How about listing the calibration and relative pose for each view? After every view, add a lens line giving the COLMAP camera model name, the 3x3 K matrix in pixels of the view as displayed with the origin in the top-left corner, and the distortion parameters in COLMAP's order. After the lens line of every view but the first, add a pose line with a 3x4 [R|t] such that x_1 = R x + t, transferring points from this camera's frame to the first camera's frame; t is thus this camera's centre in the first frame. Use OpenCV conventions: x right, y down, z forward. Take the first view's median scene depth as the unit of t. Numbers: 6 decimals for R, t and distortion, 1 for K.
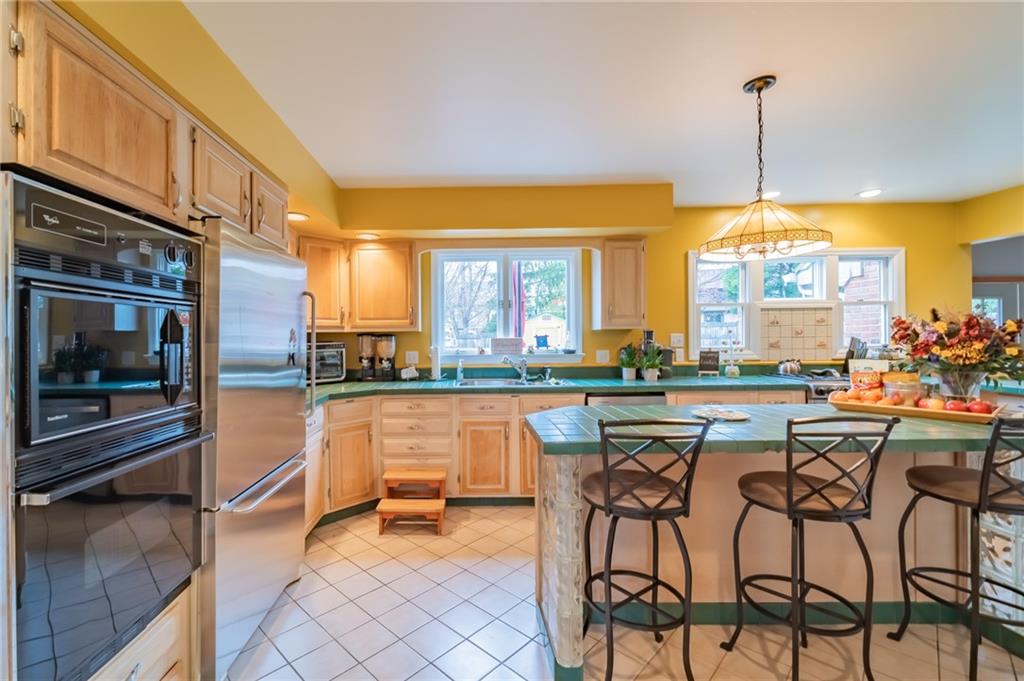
lens RADIAL K [[450.0, 0, 460.1], [0, 450.0, 338.2], [0, 0, 1]] dist [0.000790, 0.000030]
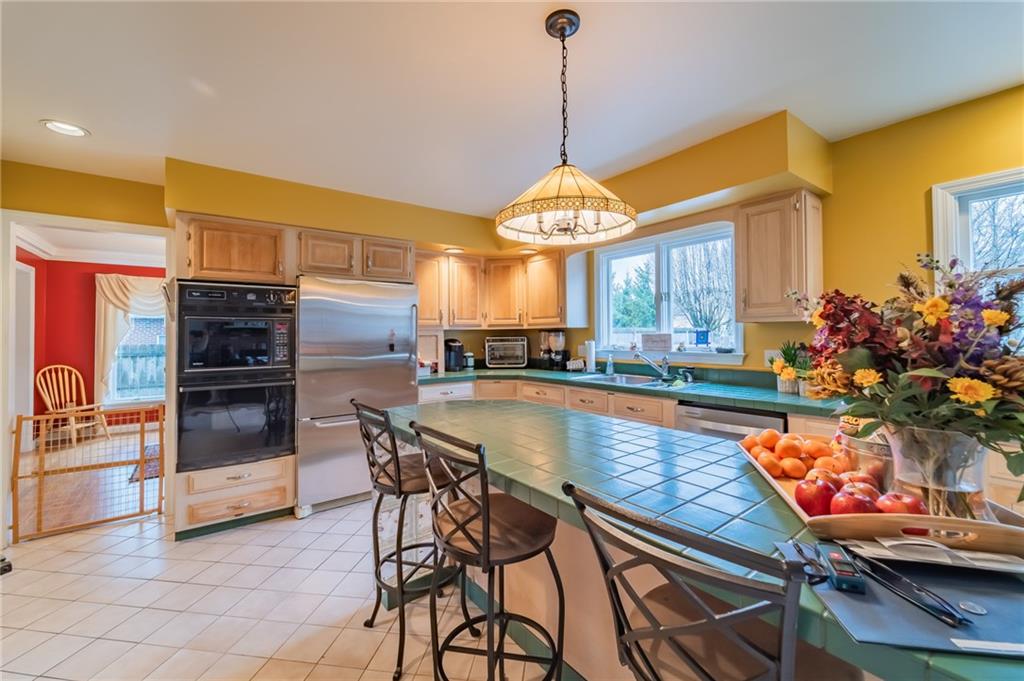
lens RADIAL K [[408.0, 0, 507.0], [0, 408.0, 324.4], [0, 0, 1]] dist [-0.000024, -0.000041]
pose [[0.621187, -0.016403, -0.783491, 0.623200], [0.002549, 0.999818, -0.018911, -0.004453], [0.783658, 0.009750, 0.621116, 0.251088]]
